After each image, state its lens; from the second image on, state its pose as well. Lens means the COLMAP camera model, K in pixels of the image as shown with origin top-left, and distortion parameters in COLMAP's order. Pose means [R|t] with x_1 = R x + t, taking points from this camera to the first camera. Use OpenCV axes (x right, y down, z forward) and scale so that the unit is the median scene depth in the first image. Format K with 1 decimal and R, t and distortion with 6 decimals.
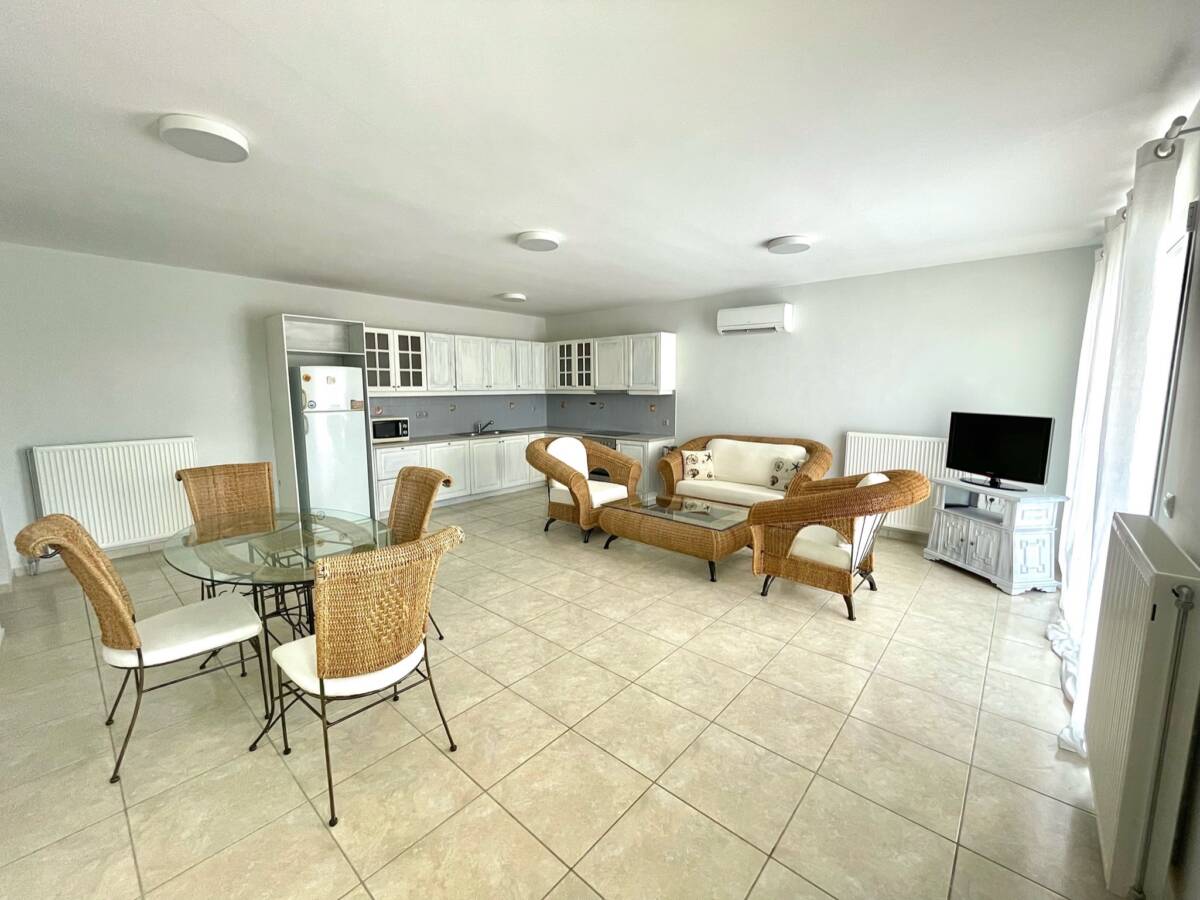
lens RADIAL K [[486.3, 0, 601.4], [0, 486.3, 449.9], [0, 0, 1]] dist [-0.000592, -0.000744]
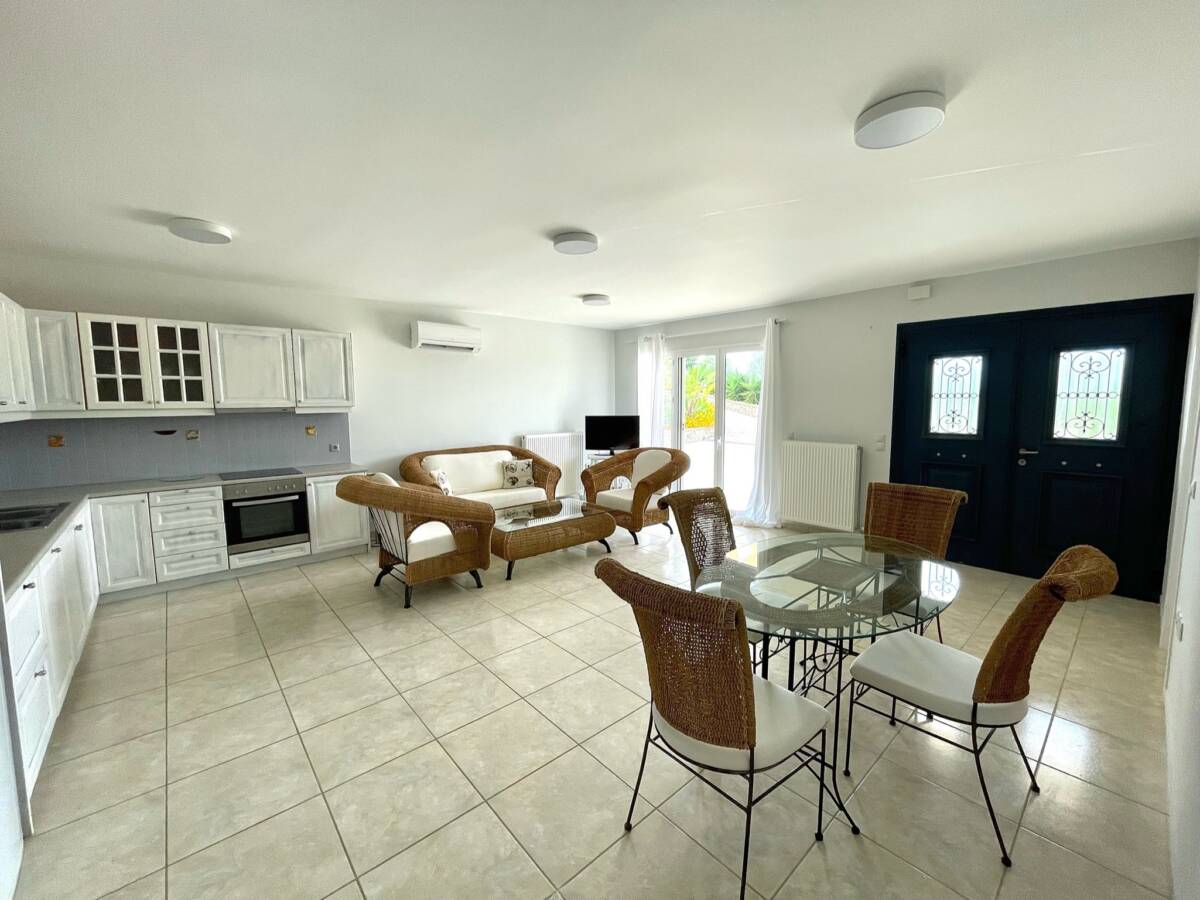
lens RADIAL K [[486.3, 0, 601.4], [0, 486.3, 449.0], [0, 0, 1]] dist [-0.000592, -0.000744]
pose [[0.112158, -0.102497, 0.988390, -0.565934], [0.130440, 0.987578, 0.087611, -0.063587], [-0.985092, 0.119099, 0.124134, 0.459071]]
